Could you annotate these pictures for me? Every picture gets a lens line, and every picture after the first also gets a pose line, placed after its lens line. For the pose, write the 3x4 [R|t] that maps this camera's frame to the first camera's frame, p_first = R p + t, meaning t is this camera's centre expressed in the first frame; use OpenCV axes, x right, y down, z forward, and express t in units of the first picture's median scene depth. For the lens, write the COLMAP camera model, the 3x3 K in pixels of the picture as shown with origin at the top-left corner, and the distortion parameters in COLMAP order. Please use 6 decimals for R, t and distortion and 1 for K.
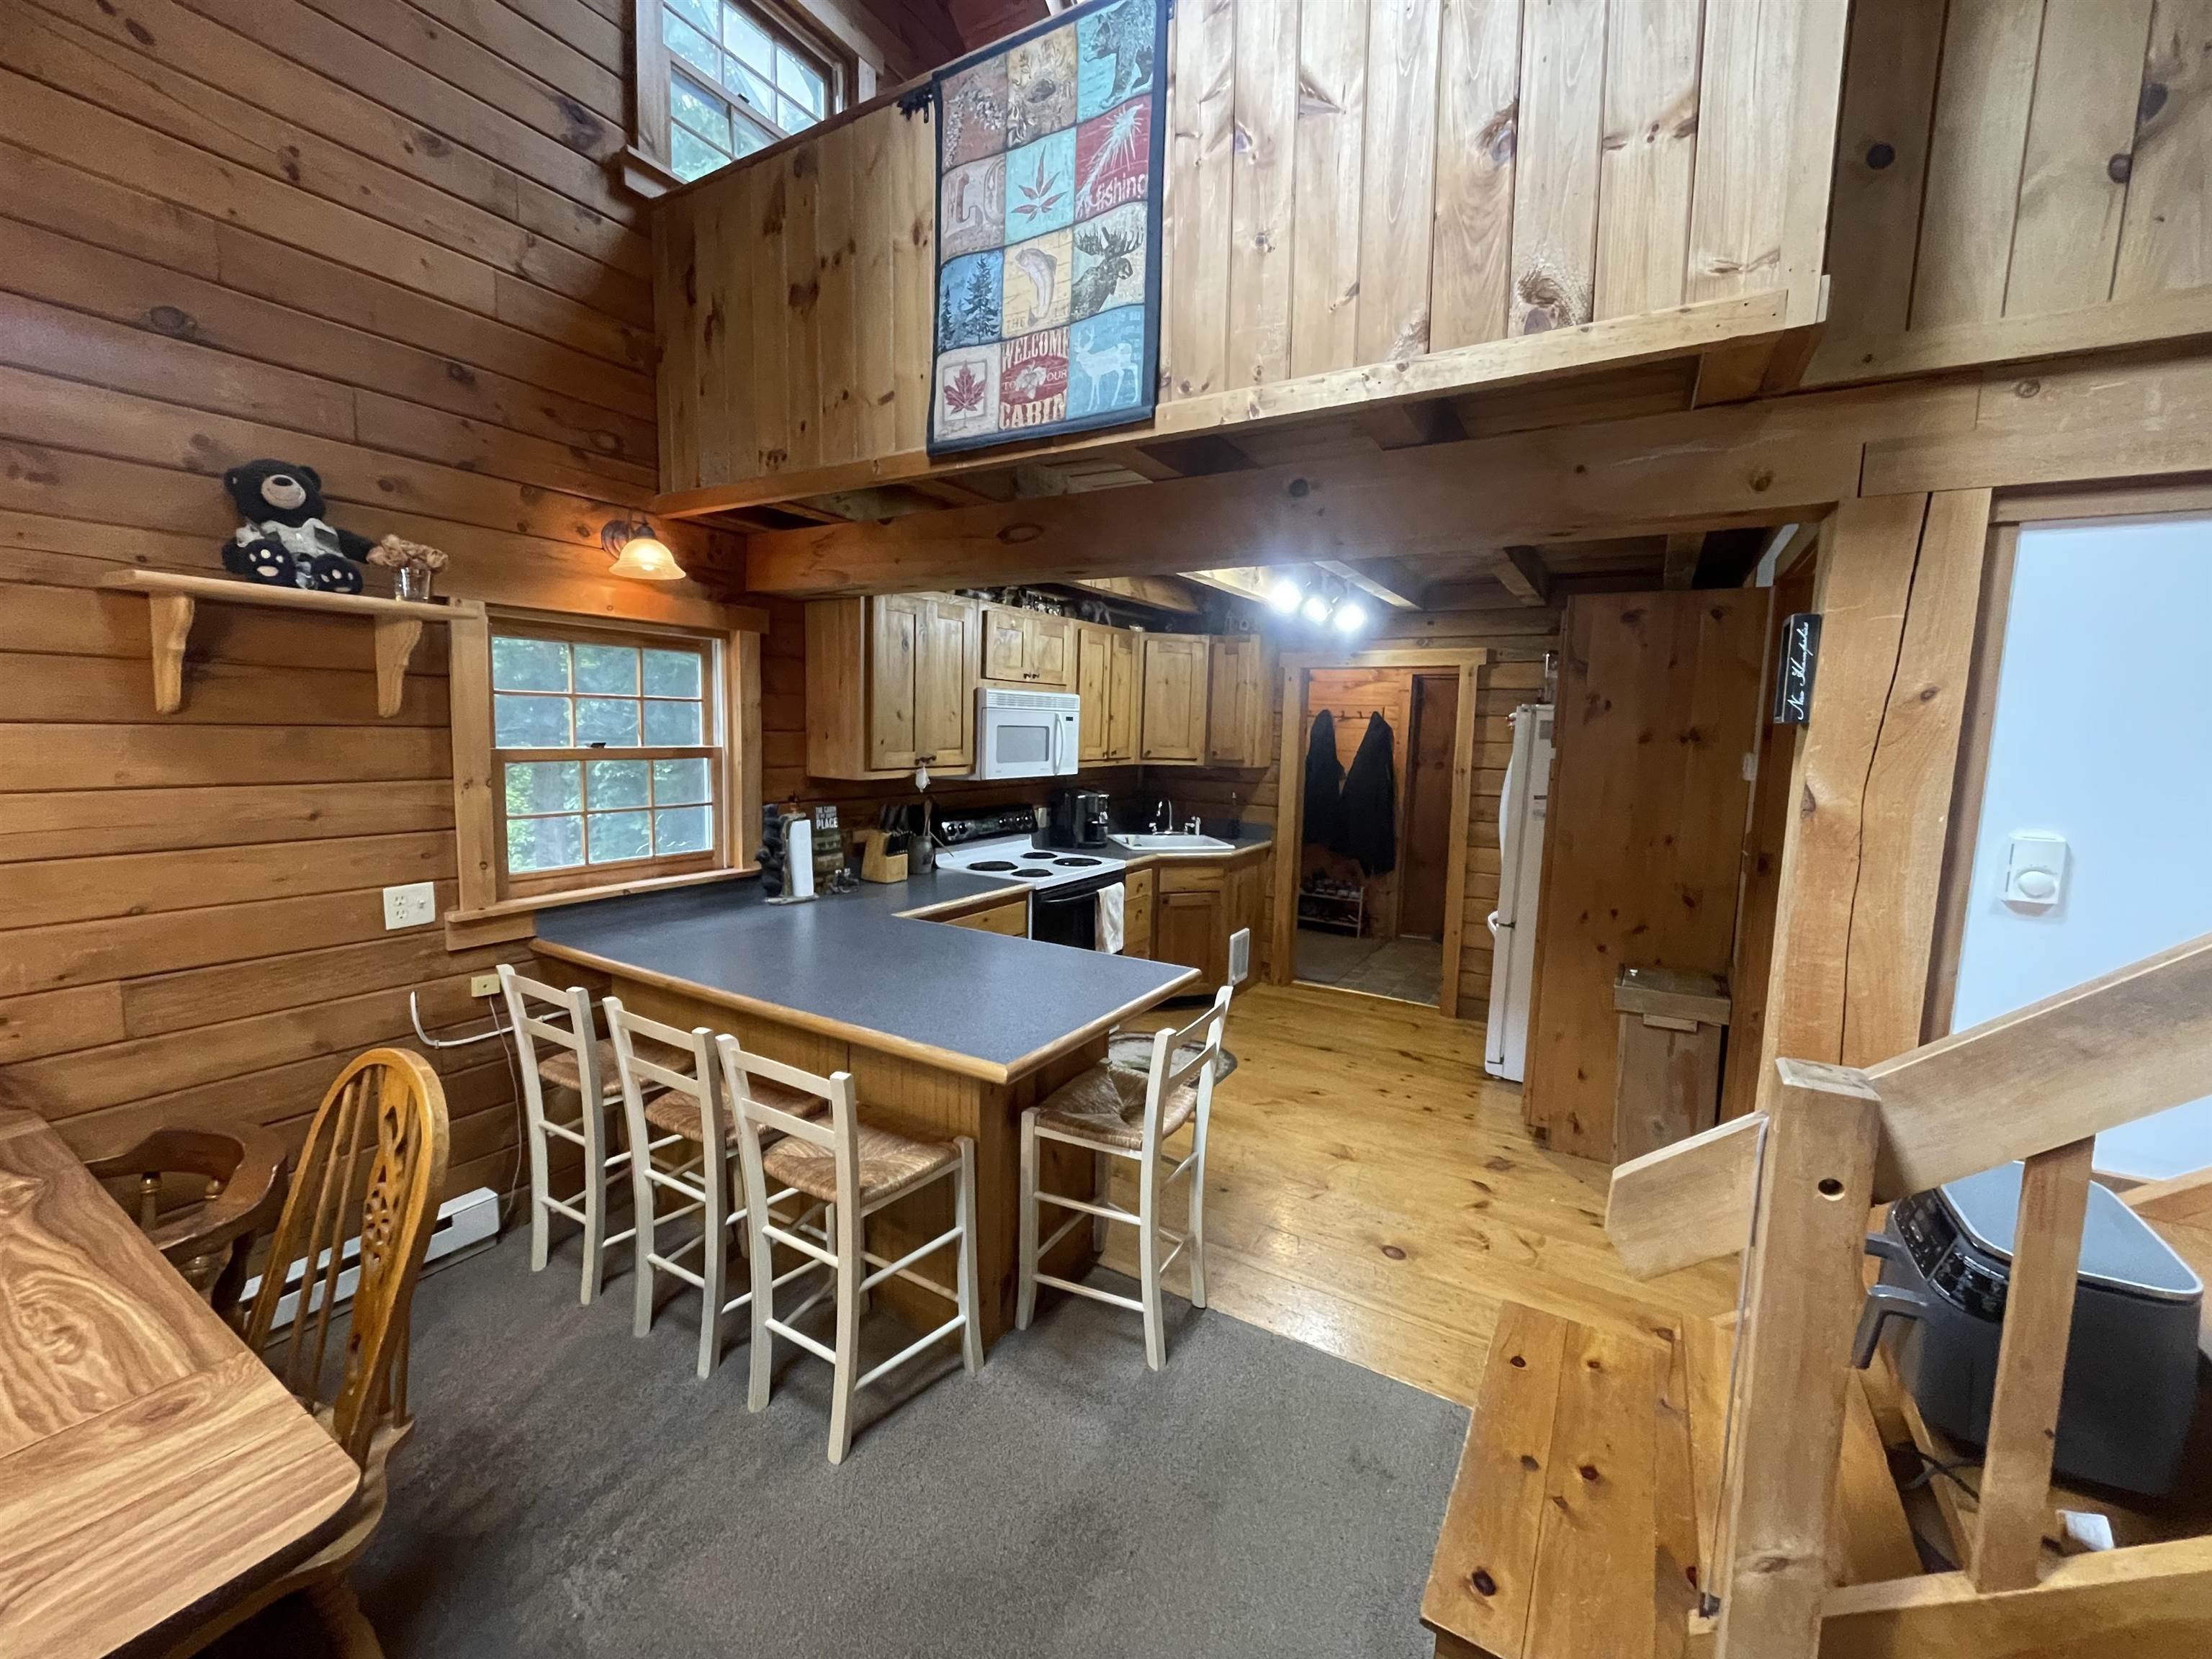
lens RADIAL K [[896.9, 0, 1105.3], [0, 896.9, 818.0], [0, 0, 1]] dist [-0.001266, -0.000275]
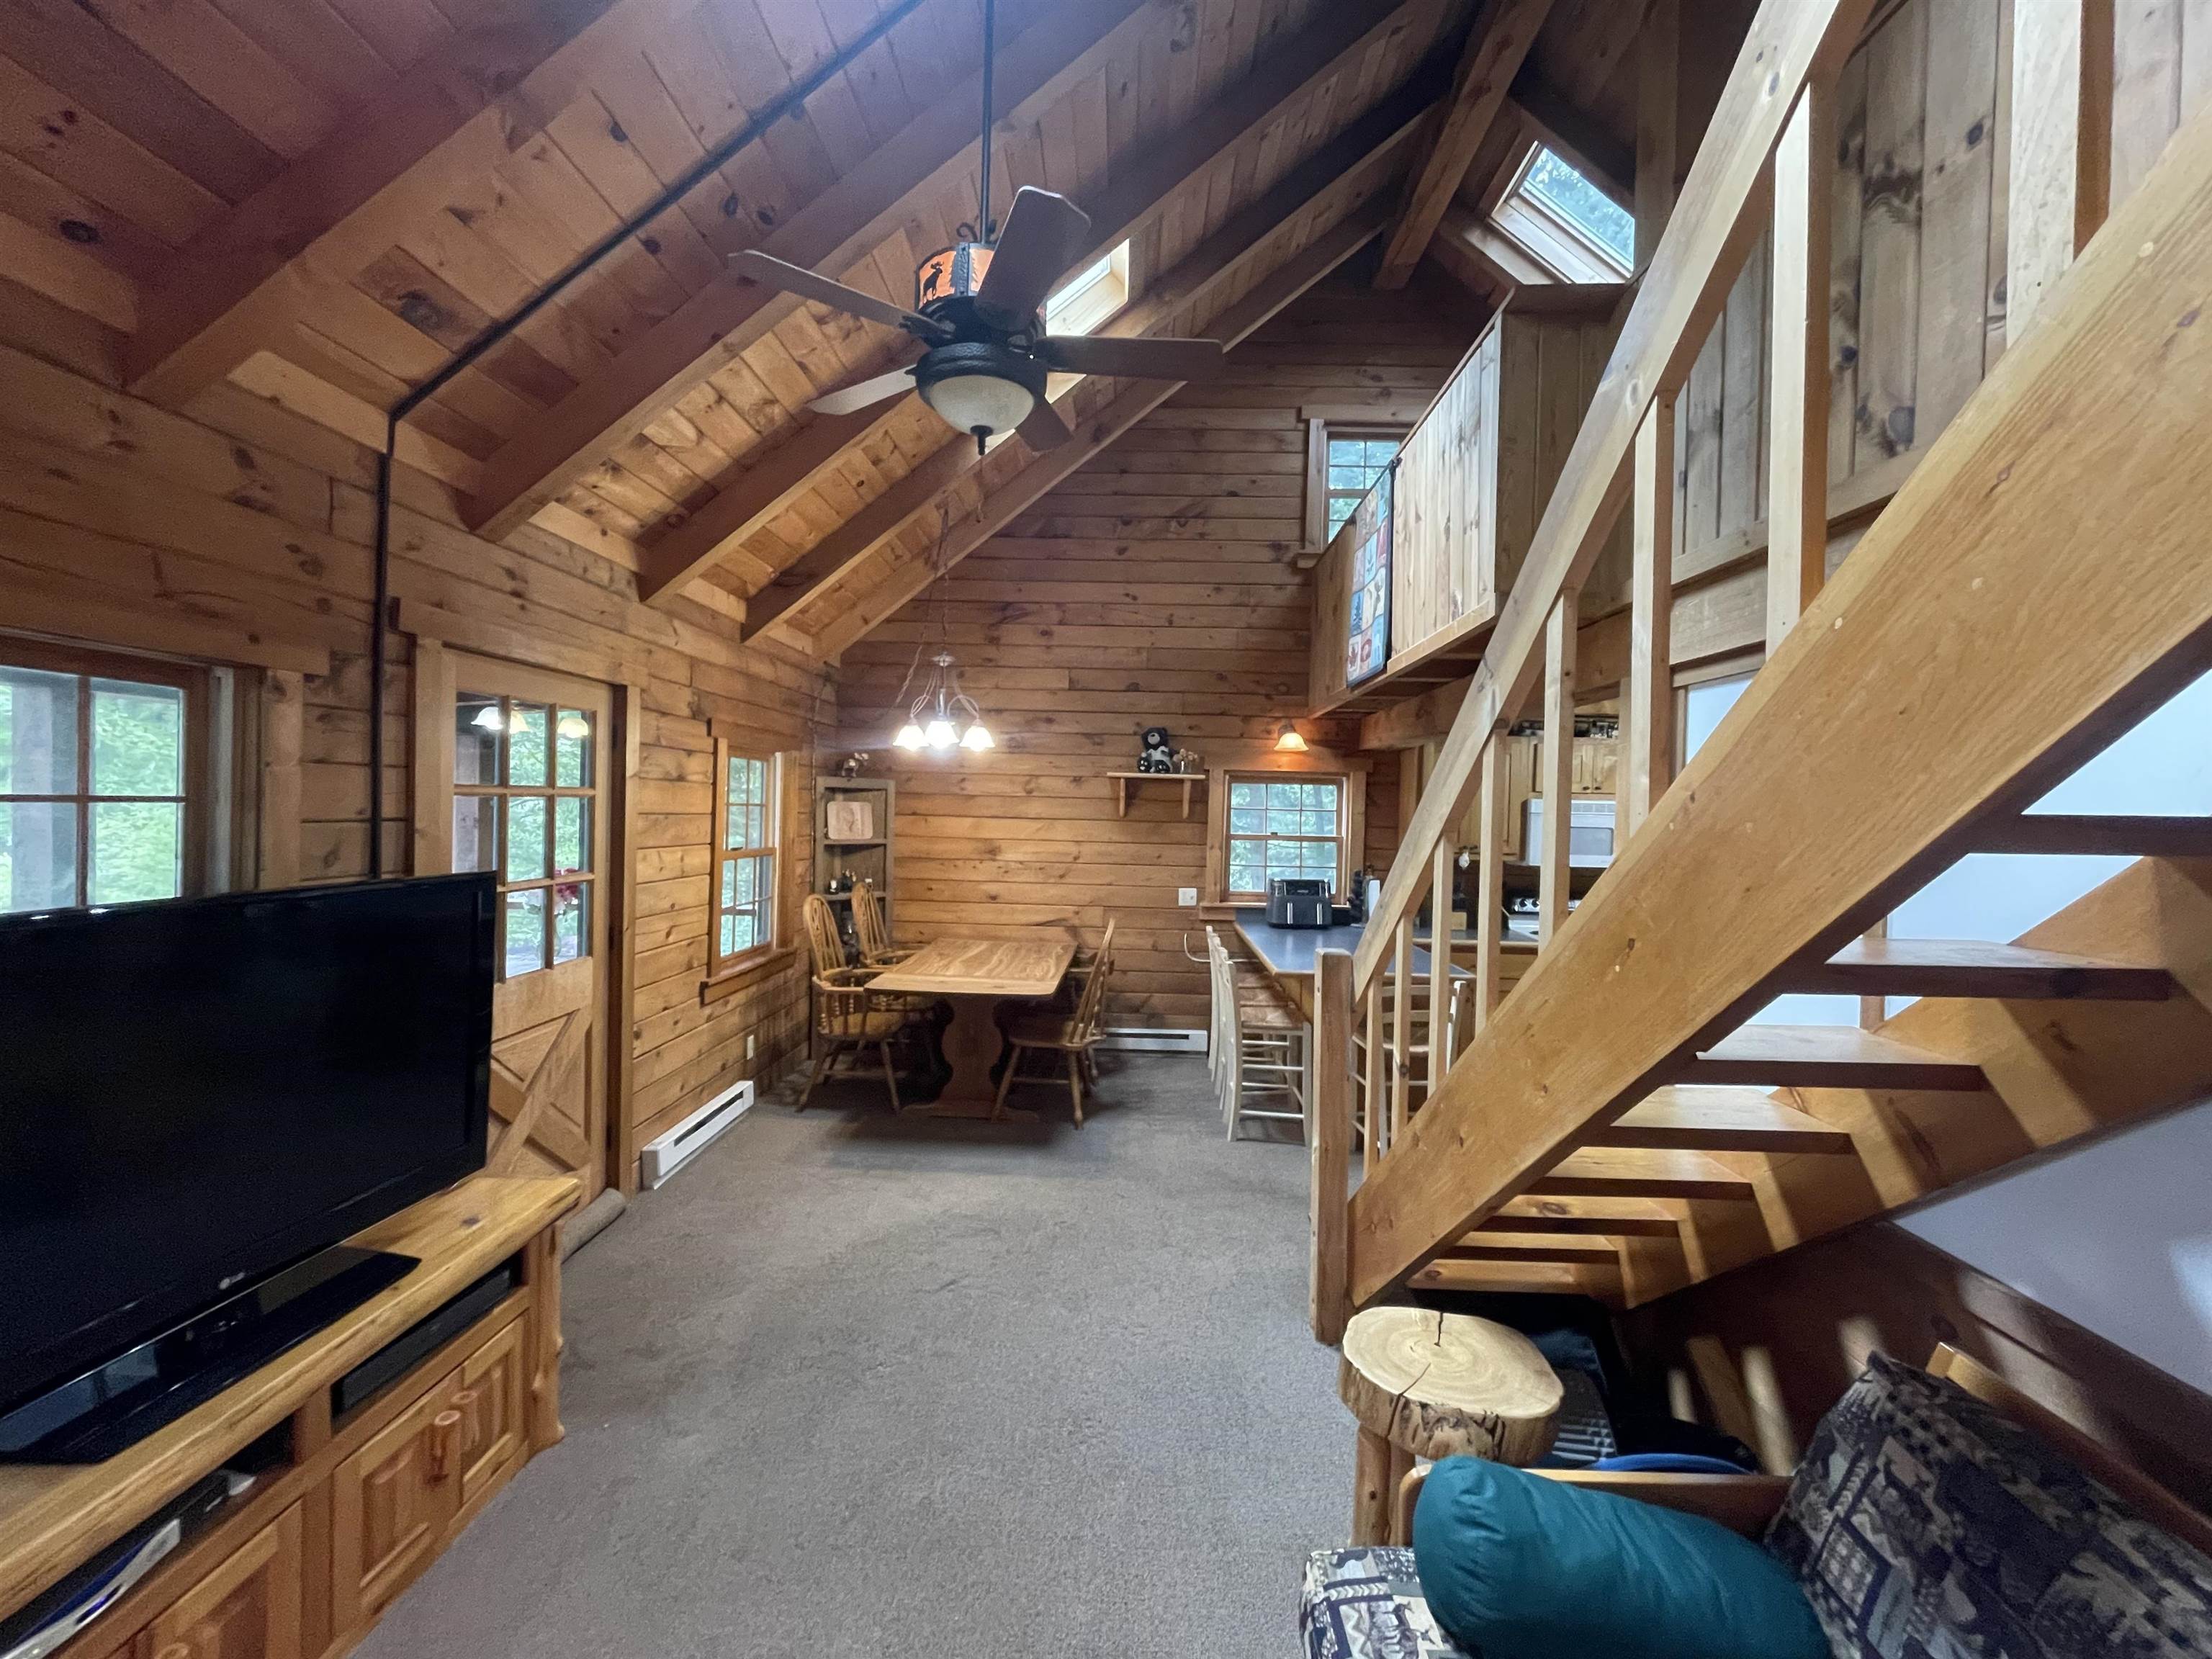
lens RADIAL K [[896.9, 0, 1102.5], [0, 896.9, 819.3], [0, 0, 1]] dist [-0.001266, -0.000275]
pose [[0.484063, -0.003398, -0.875026, 1.128286], [-0.103367, 0.992769, -0.061038, 0.056486], [0.868906, 0.119995, 0.480212, -0.350100]]
